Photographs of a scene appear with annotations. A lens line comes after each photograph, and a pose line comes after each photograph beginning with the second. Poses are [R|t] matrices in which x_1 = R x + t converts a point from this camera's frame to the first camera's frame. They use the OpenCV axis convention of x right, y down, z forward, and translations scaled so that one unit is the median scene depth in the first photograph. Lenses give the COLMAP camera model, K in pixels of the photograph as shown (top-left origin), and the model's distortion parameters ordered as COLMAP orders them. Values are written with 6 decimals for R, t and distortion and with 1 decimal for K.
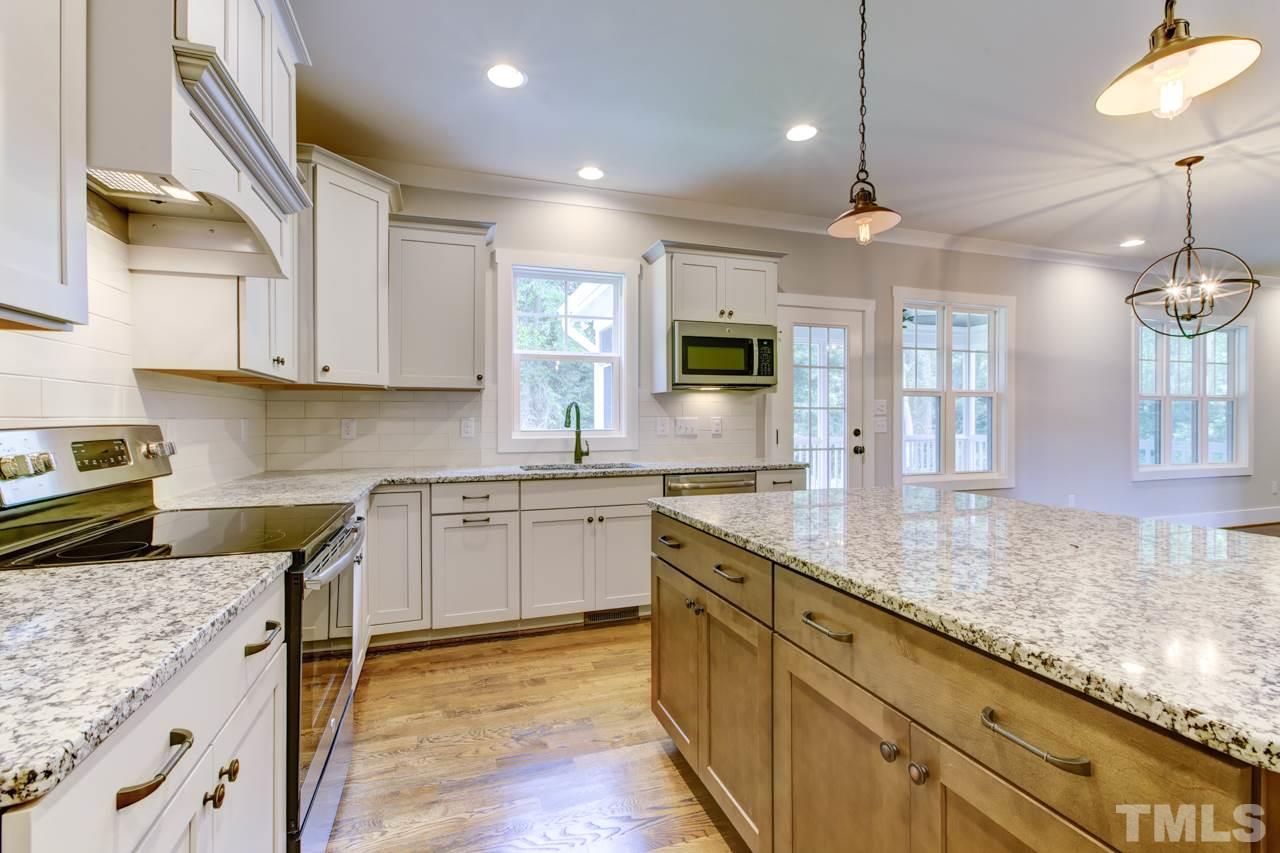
lens RADIAL K [[560.6, 0, 631.7], [0, 560.6, 419.2], [0, 0, 1]] dist [-0.008030, 0.001095]
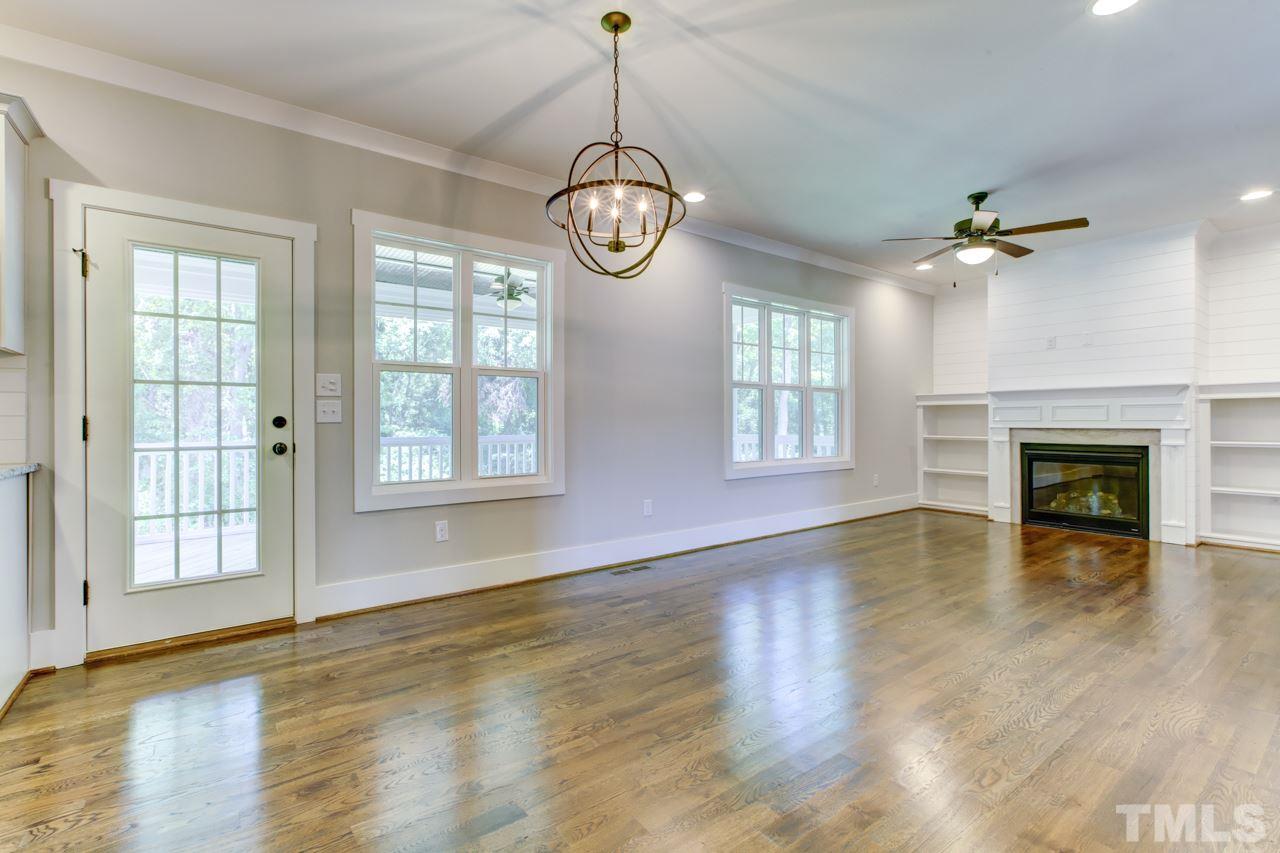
lens RADIAL K [[560.6, 0, 631.7], [0, 560.6, 419.2], [0, 0, 1]] dist [-0.008030, 0.001095]
pose [[0.952495, 0.001099, 0.304552, 0.574499], [-0.000750, 0.999999, -0.001265, 0.020110], [-0.304553, 0.000977, 0.952495, 0.238451]]
